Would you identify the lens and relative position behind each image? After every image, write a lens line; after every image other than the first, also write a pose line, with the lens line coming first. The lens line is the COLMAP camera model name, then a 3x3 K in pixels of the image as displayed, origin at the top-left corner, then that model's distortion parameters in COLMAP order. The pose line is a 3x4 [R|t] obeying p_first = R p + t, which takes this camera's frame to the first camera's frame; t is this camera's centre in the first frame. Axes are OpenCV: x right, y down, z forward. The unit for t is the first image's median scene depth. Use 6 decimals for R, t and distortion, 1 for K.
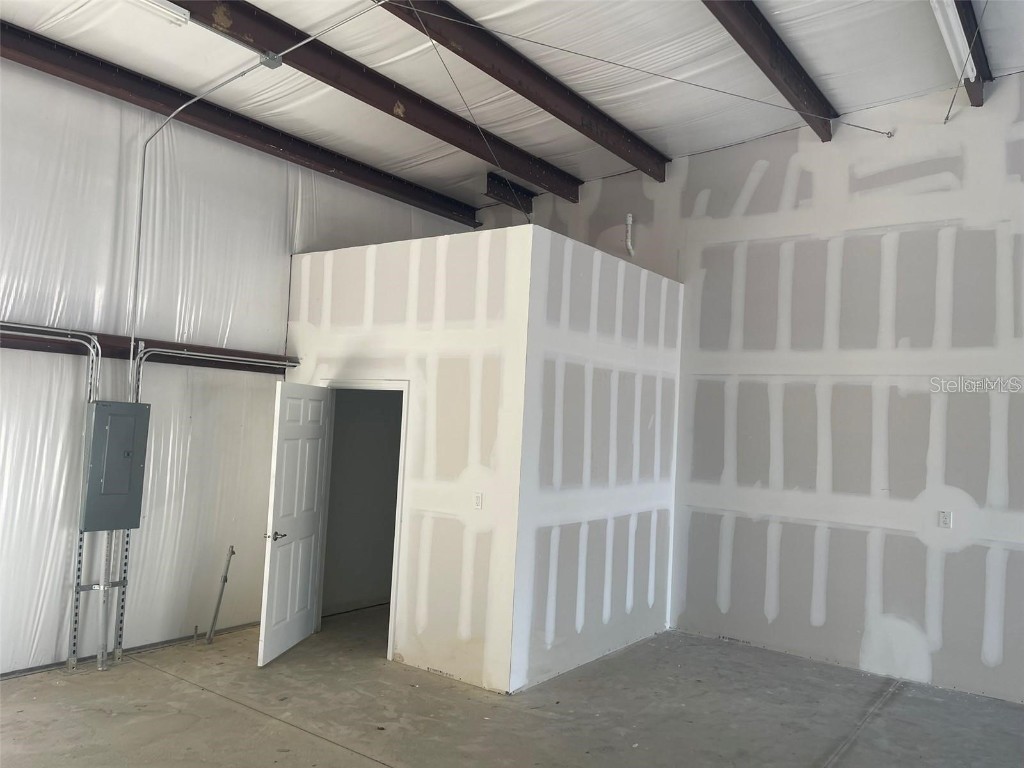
lens RADIAL K [[728.4, 0, 540.1], [0, 728.4, 381.2], [0, 0, 1]] dist [0.087026, -0.114218]
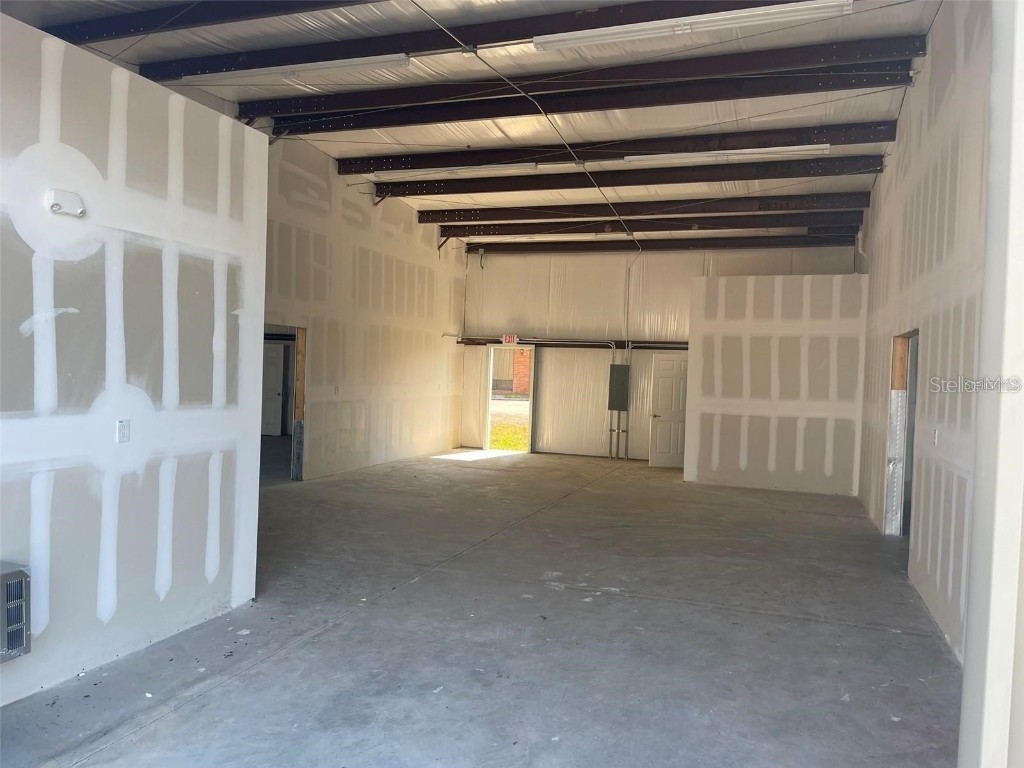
lens RADIAL K [[728.4, 0, 540.1], [0, 728.4, 381.2], [0, 0, 1]] dist [0.087026, -0.114218]
pose [[0.332622, -0.023402, -0.942770, 1.852945], [0.031583, 0.999408, -0.013665, 0.115371], [0.942531, -0.025230, 0.333164, -0.182362]]
